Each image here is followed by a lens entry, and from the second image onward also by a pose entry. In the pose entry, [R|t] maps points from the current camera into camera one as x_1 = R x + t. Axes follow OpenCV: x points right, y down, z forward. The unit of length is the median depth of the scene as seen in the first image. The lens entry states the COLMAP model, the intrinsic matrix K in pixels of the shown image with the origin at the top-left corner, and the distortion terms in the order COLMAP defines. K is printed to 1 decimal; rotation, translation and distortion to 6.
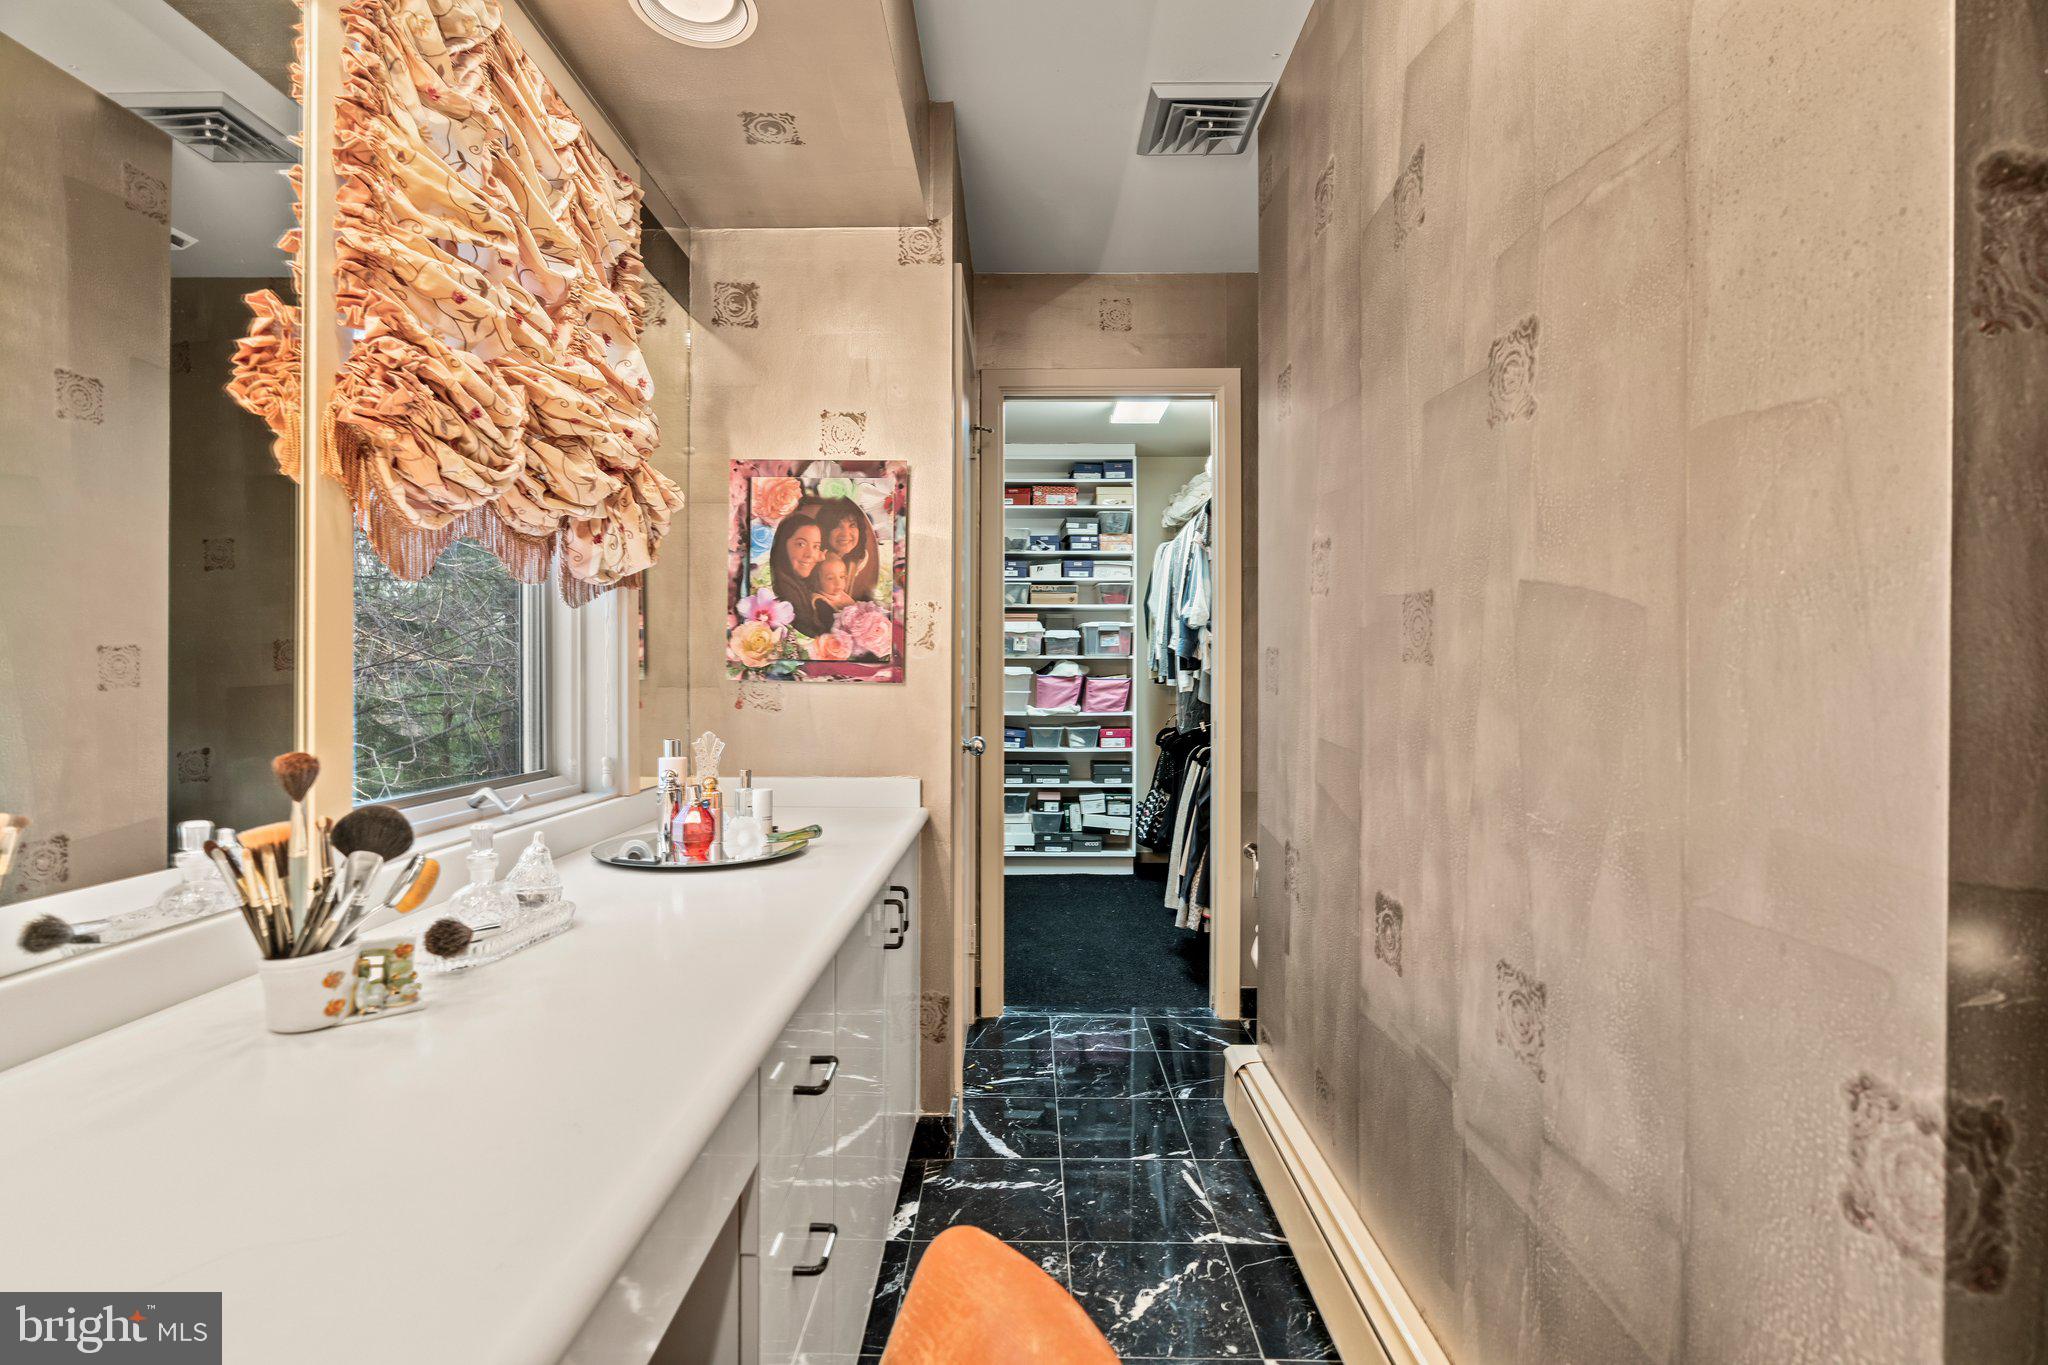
lens RADIAL K [[924.9, 0, 1023.8], [0, 924.9, 671.1], [0, 0, 1]] dist [-0.005153, 0.001645]
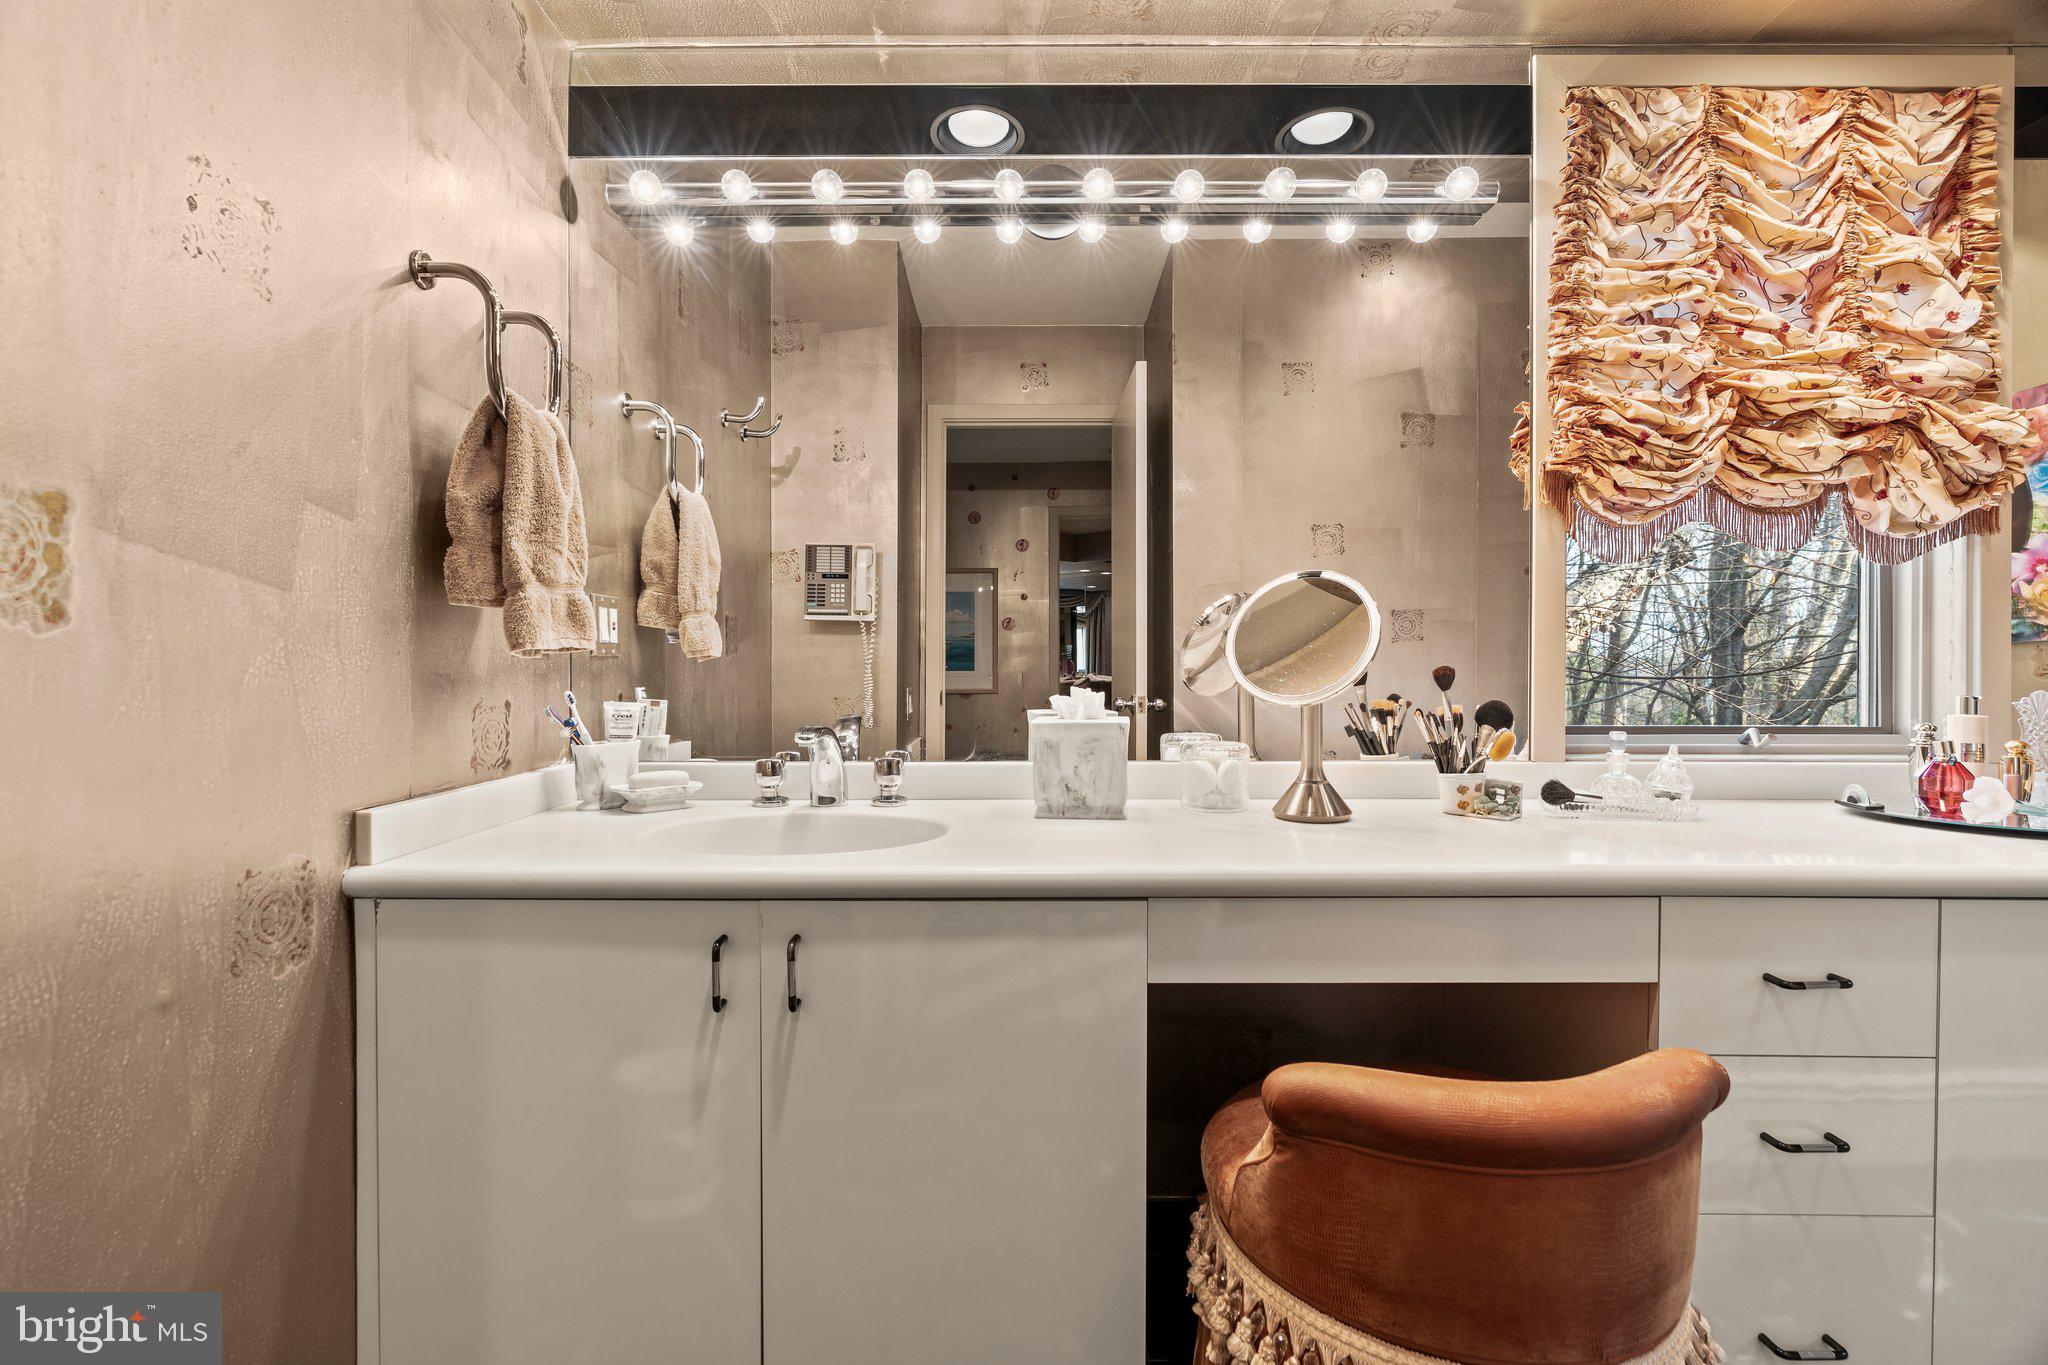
lens RADIAL K [[924.9, 0, 1025.5], [0, 924.9, 676.3], [0, 0, 1]] dist [-0.005153, 0.001645]
pose [[-0.010621, 0.010320, -0.999890, 0.797565], [0.004231, 0.999938, 0.010276, 0.059811], [0.999935, -0.004121, -0.010664, 0.100739]]
